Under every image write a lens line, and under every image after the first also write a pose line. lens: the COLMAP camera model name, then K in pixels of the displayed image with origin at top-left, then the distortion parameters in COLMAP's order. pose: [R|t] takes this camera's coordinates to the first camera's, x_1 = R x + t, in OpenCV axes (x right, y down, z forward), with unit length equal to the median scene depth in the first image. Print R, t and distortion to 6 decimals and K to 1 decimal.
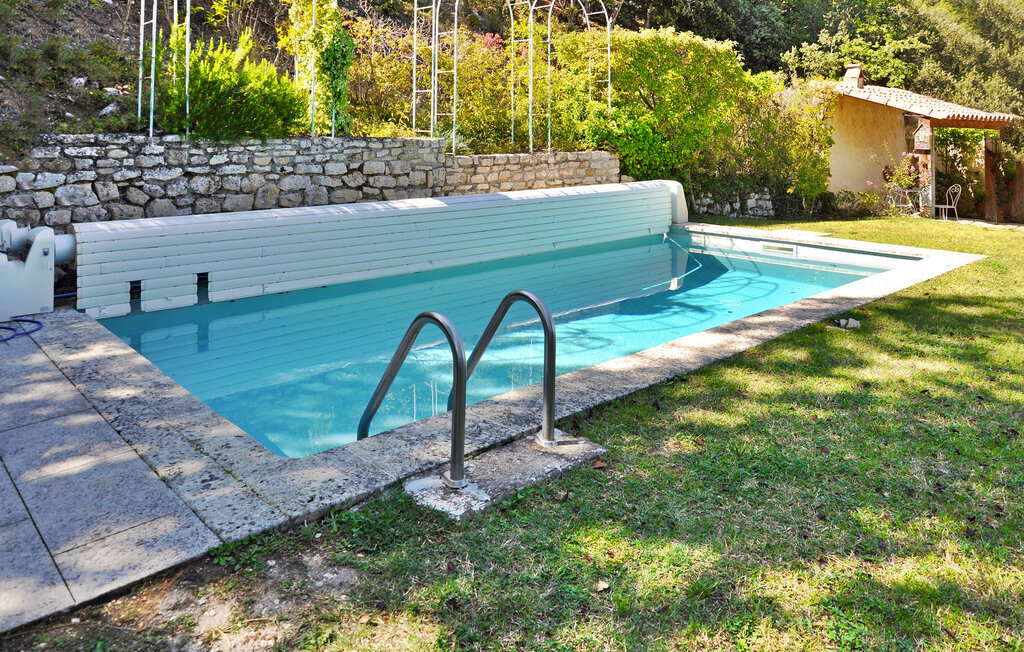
lens RADIAL K [[805.1, 0, 511.7], [0, 805.1, 324.6], [0, 0, 1]] dist [-0.046337, -0.000692]
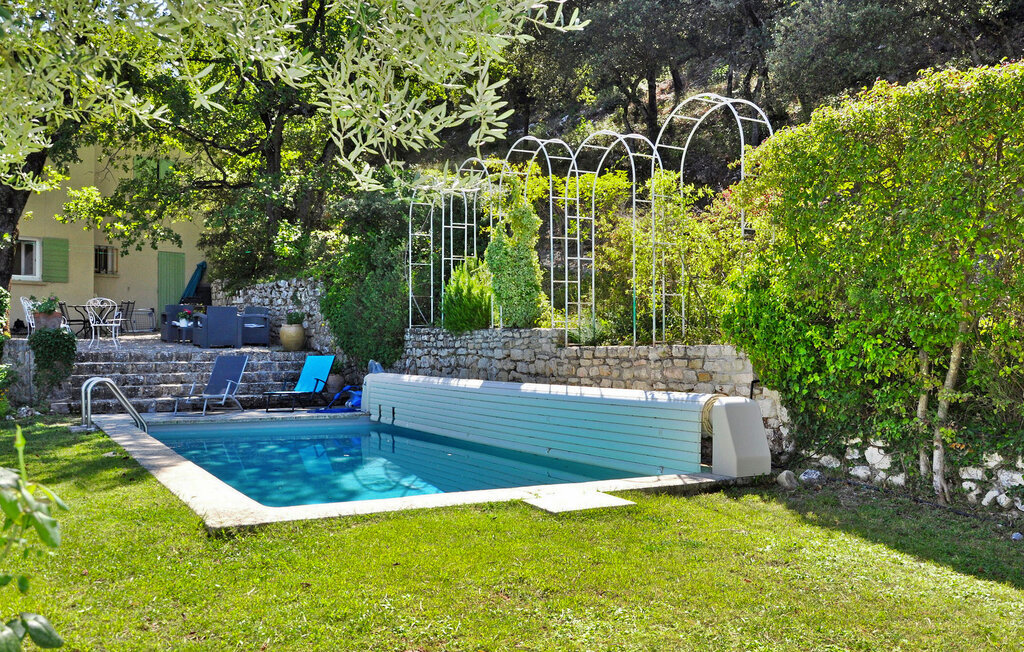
lens RADIAL K [[935.5, 0, 511.6], [0, 935.5, 329.1], [0, 0, 1]] dist [-0.000277, -0.000117]
pose [[-0.289325, -0.032970, -0.956663, 1.009021], [-0.241321, 0.969638, 0.039566, -0.252921], [0.926313, 0.242311, -0.288496, 1.228004]]
